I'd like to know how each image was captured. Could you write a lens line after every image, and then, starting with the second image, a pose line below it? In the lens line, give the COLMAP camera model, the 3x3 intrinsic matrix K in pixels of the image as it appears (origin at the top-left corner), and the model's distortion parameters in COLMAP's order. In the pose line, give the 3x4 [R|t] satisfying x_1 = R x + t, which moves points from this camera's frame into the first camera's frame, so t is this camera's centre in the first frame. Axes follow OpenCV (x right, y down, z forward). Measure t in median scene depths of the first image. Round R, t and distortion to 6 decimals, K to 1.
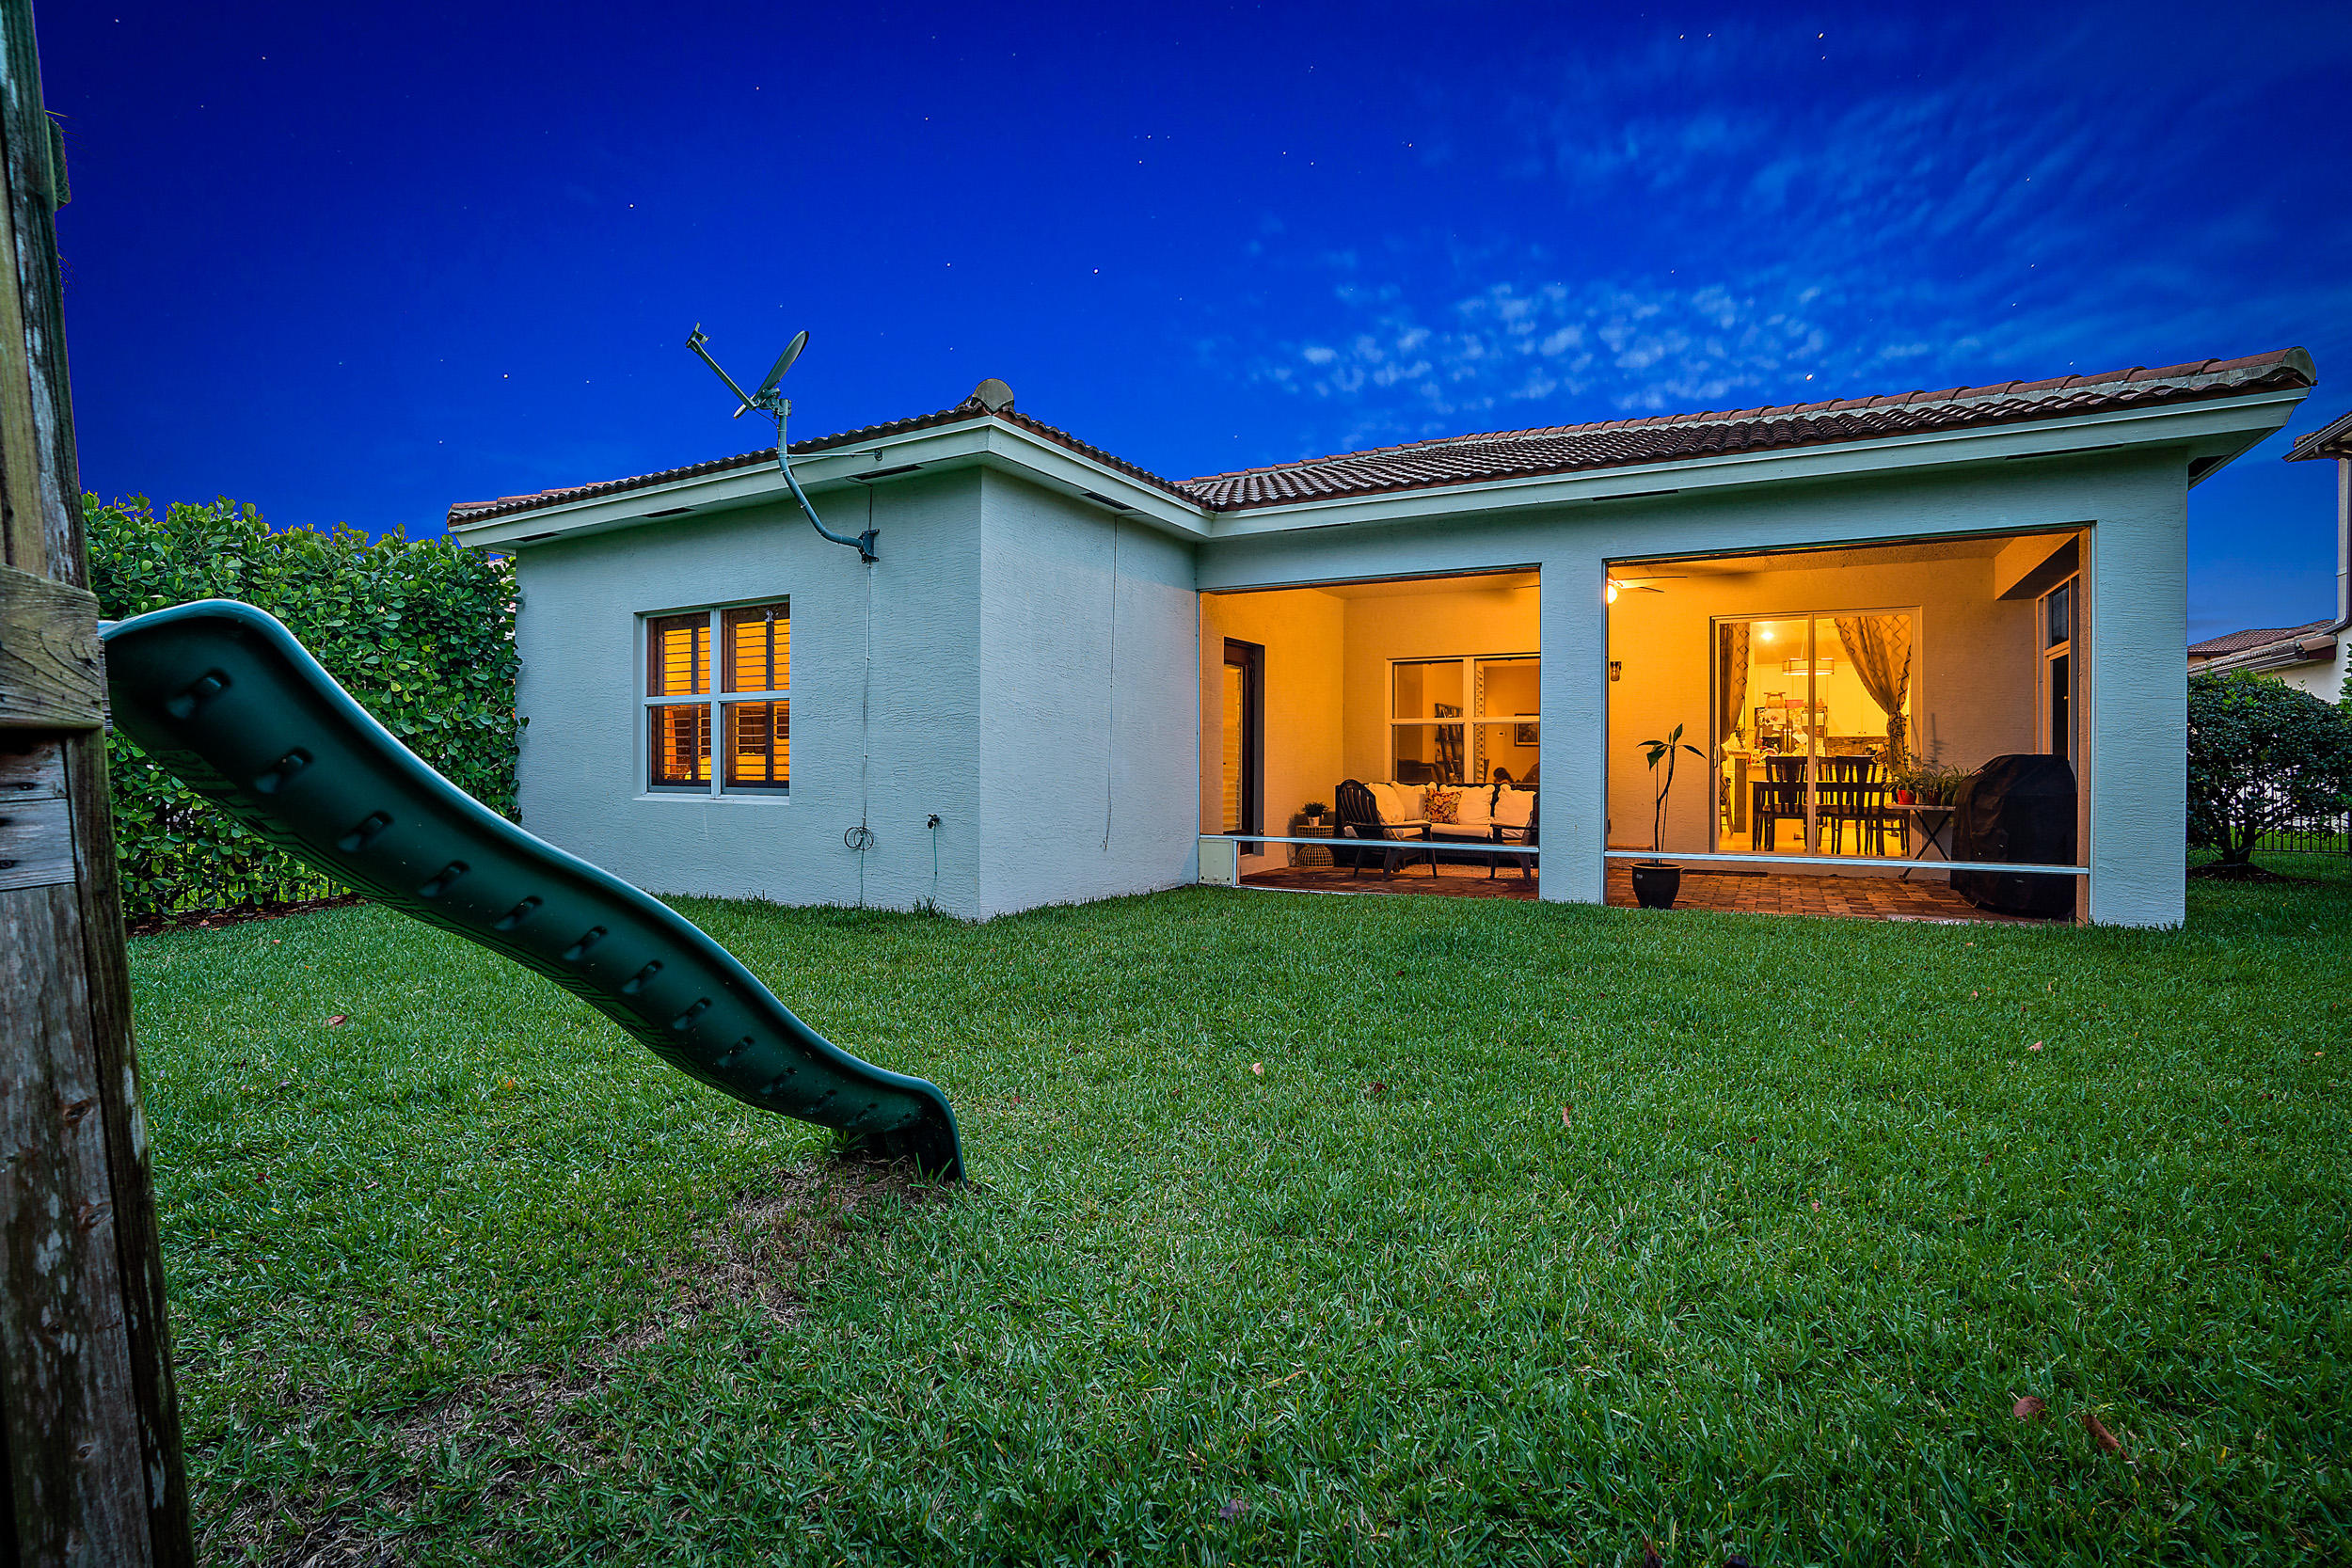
lens RADIAL K [[1100.5, 0, 1172.3], [0, 1100.5, 785.7], [0, 0, 1]] dist [-0.039731, 0.007756]
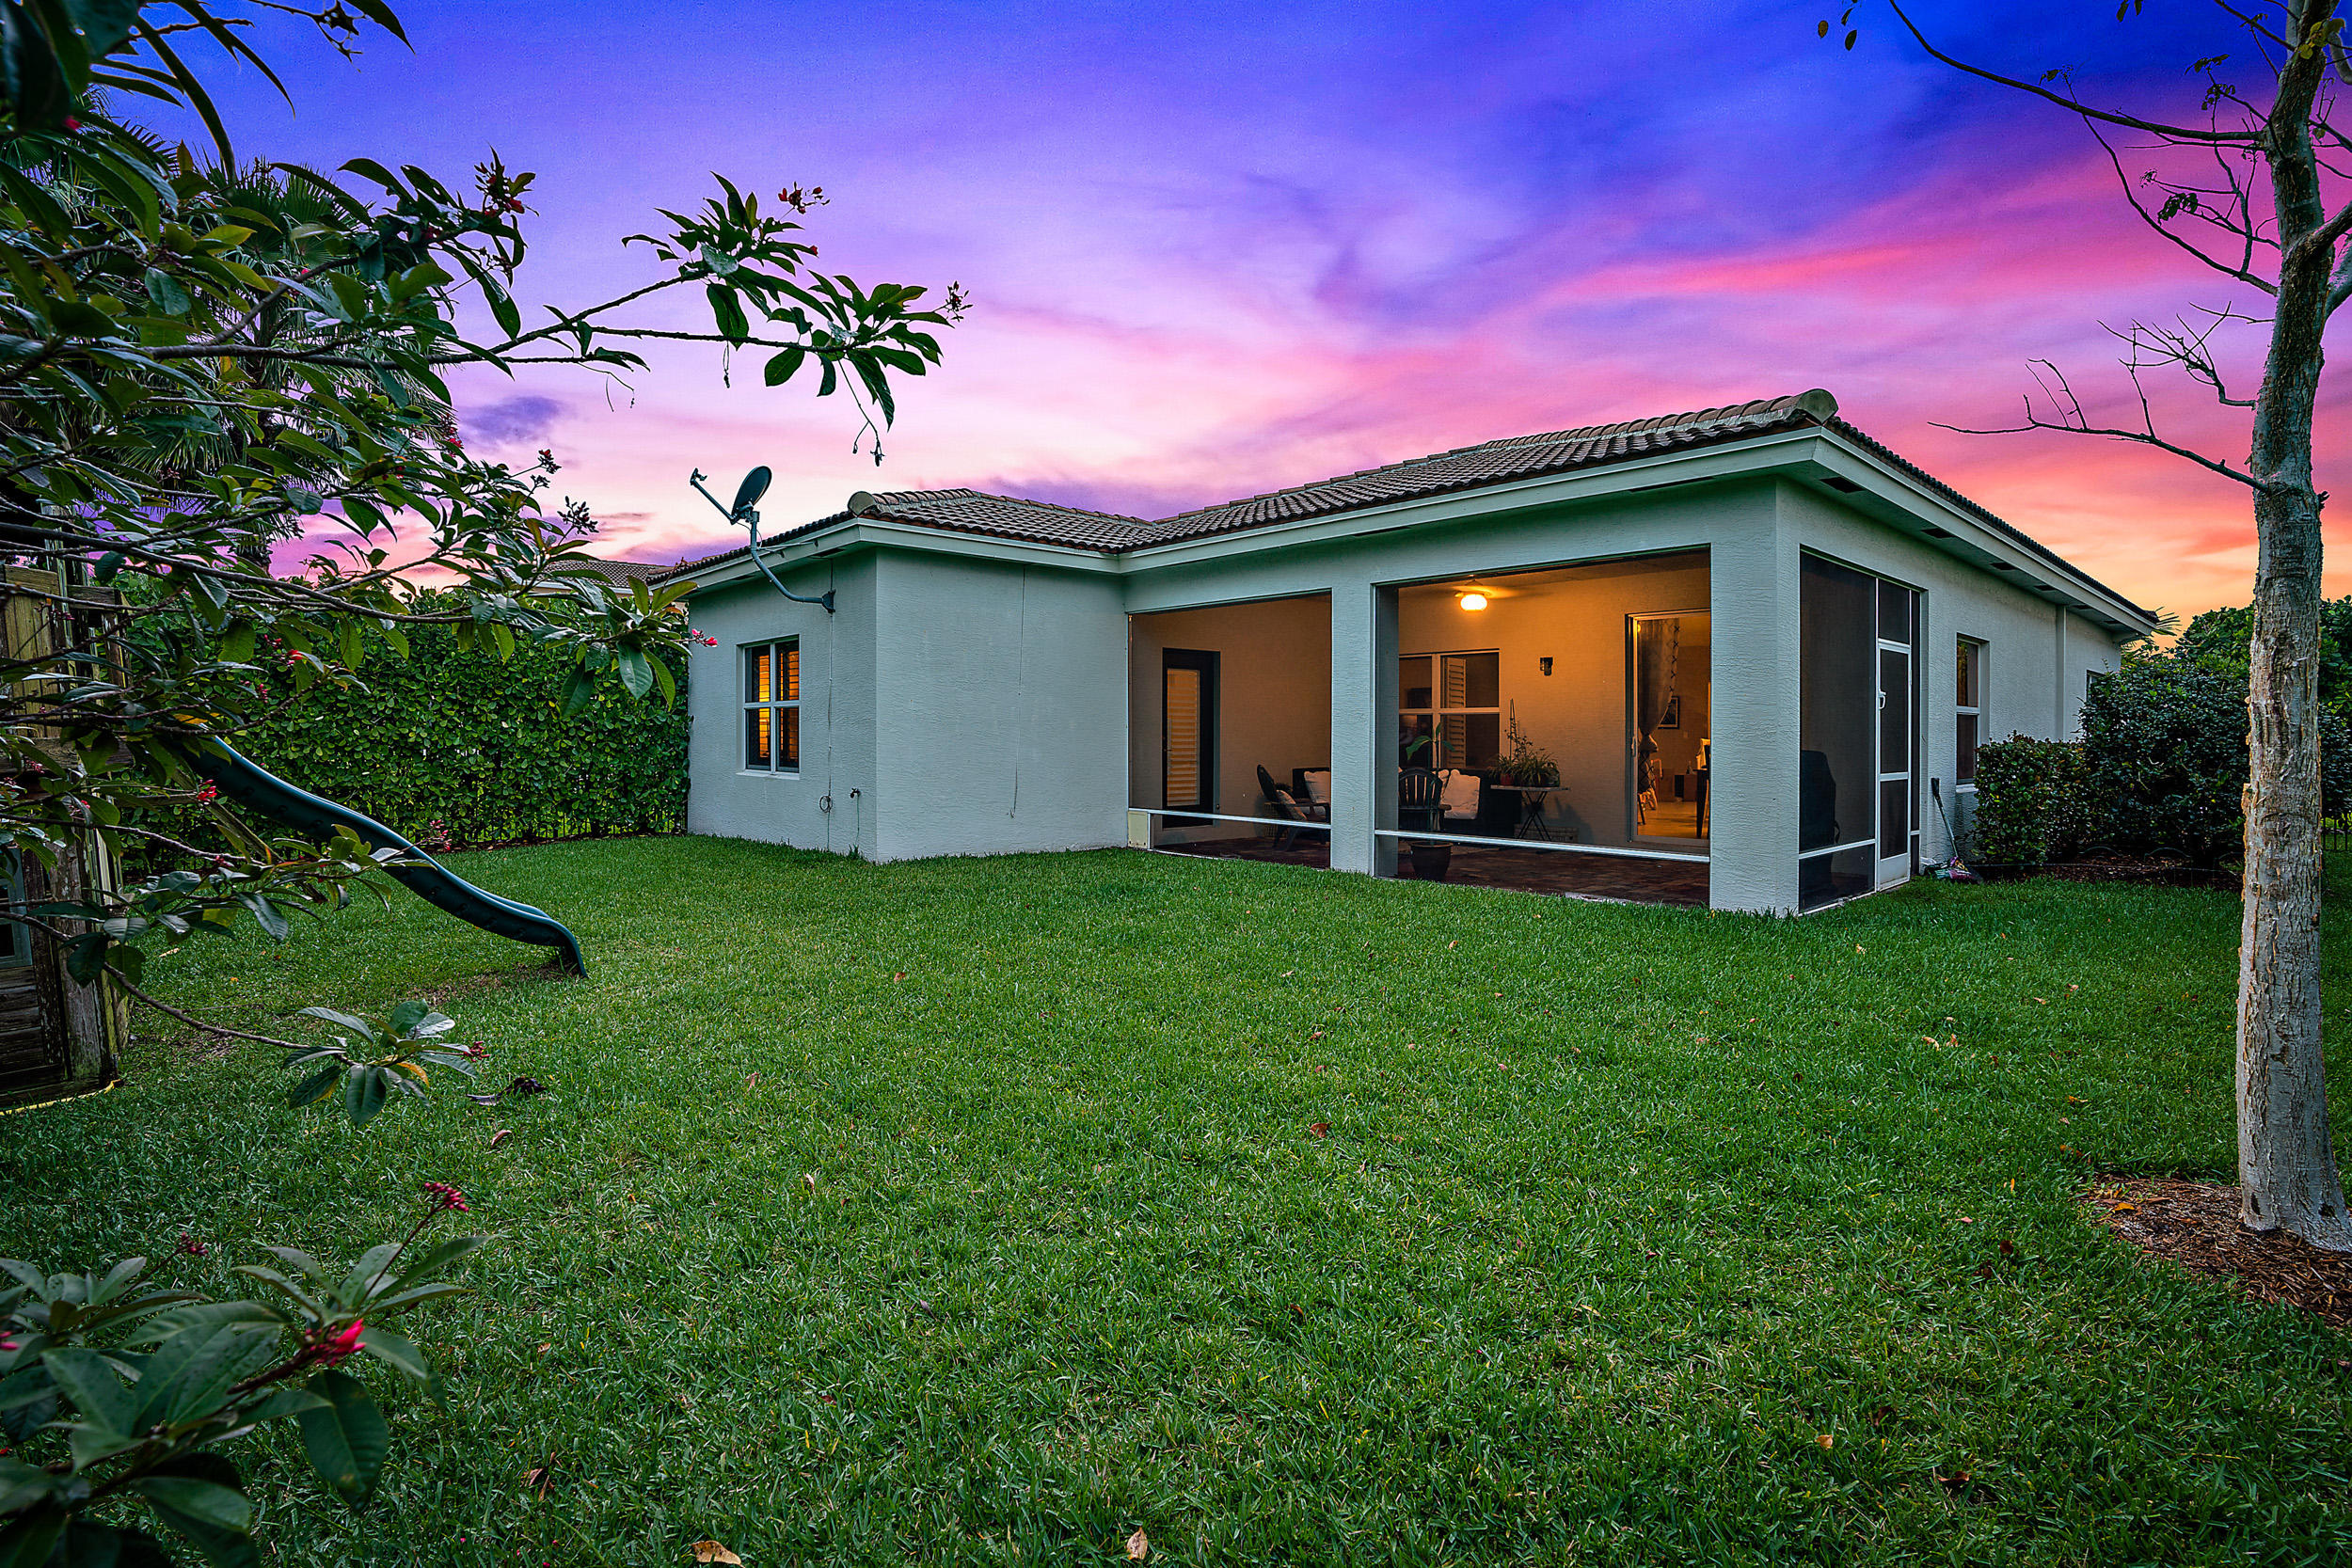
lens RADIAL K [[1100.5, 0, 1160.6], [0, 1100.5, 759.8], [0, 0, 1]] dist [-0.039731, 0.007756]
pose [[0.941639, 0.010171, -0.336471, 0.571258], [-0.008848, 0.999946, 0.005466, -0.020470], [0.336509, -0.002170, 0.941678, -0.198068]]
